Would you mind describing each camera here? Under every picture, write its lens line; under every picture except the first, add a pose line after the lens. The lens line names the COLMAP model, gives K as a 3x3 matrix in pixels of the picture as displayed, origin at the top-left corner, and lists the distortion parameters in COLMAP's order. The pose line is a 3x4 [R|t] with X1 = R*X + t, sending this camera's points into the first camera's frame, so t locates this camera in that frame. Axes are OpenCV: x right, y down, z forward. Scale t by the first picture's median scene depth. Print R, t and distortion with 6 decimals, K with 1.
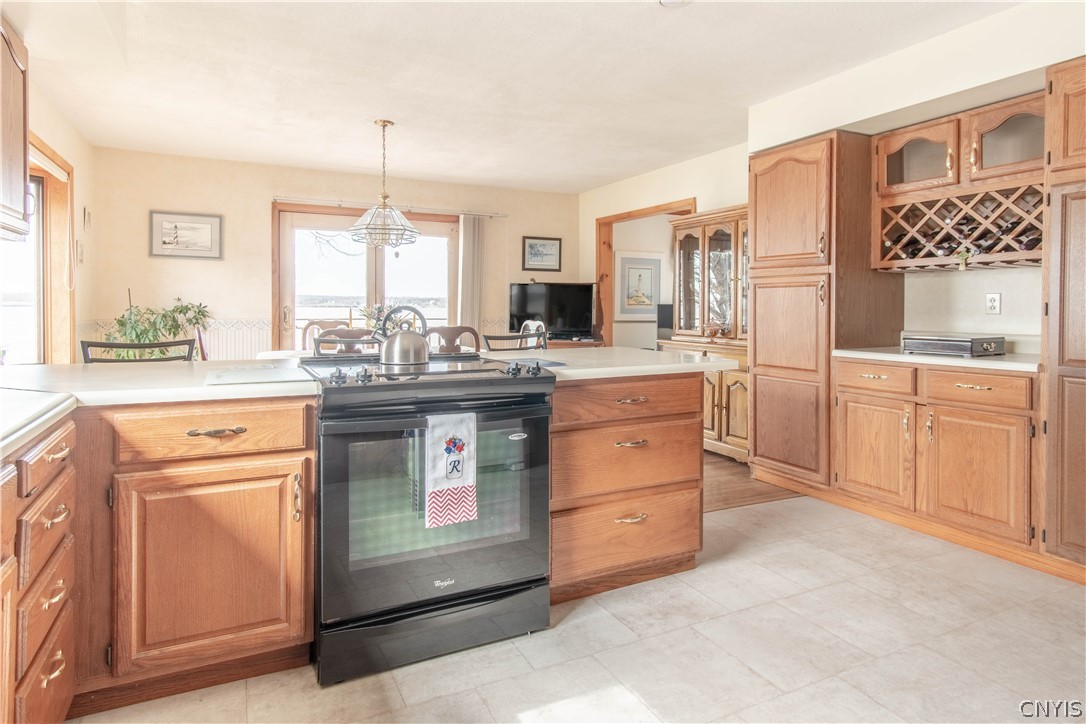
lens RADIAL K [[571.7, 0, 513.4], [0, 571.7, 311.0], [0, 0, 1]] dist [0.003213, -0.000018]
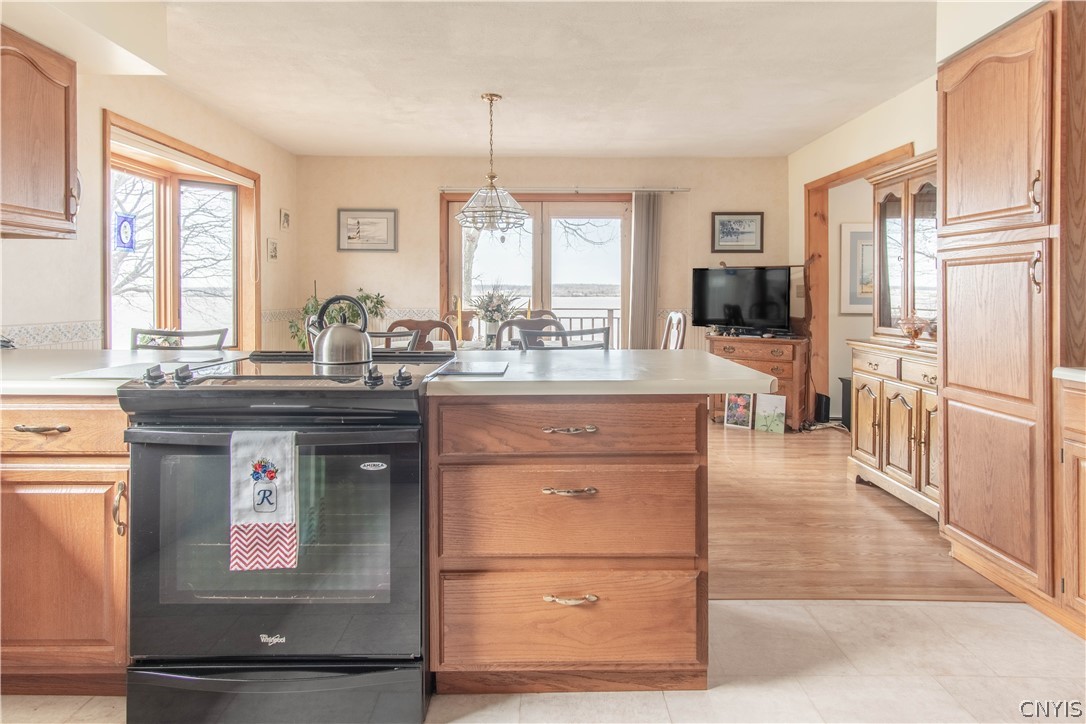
lens RADIAL K [[590.0, 0, 549.3], [0, 590.0, 297.1], [0, 0, 1]] dist [0.002344, 0.002047]
pose [[0.913041, -0.002053, -0.407863, 0.327286], [-0.000207, 0.999985, -0.005497, -0.001116], [0.407869, 0.005103, 0.913026, 0.225782]]
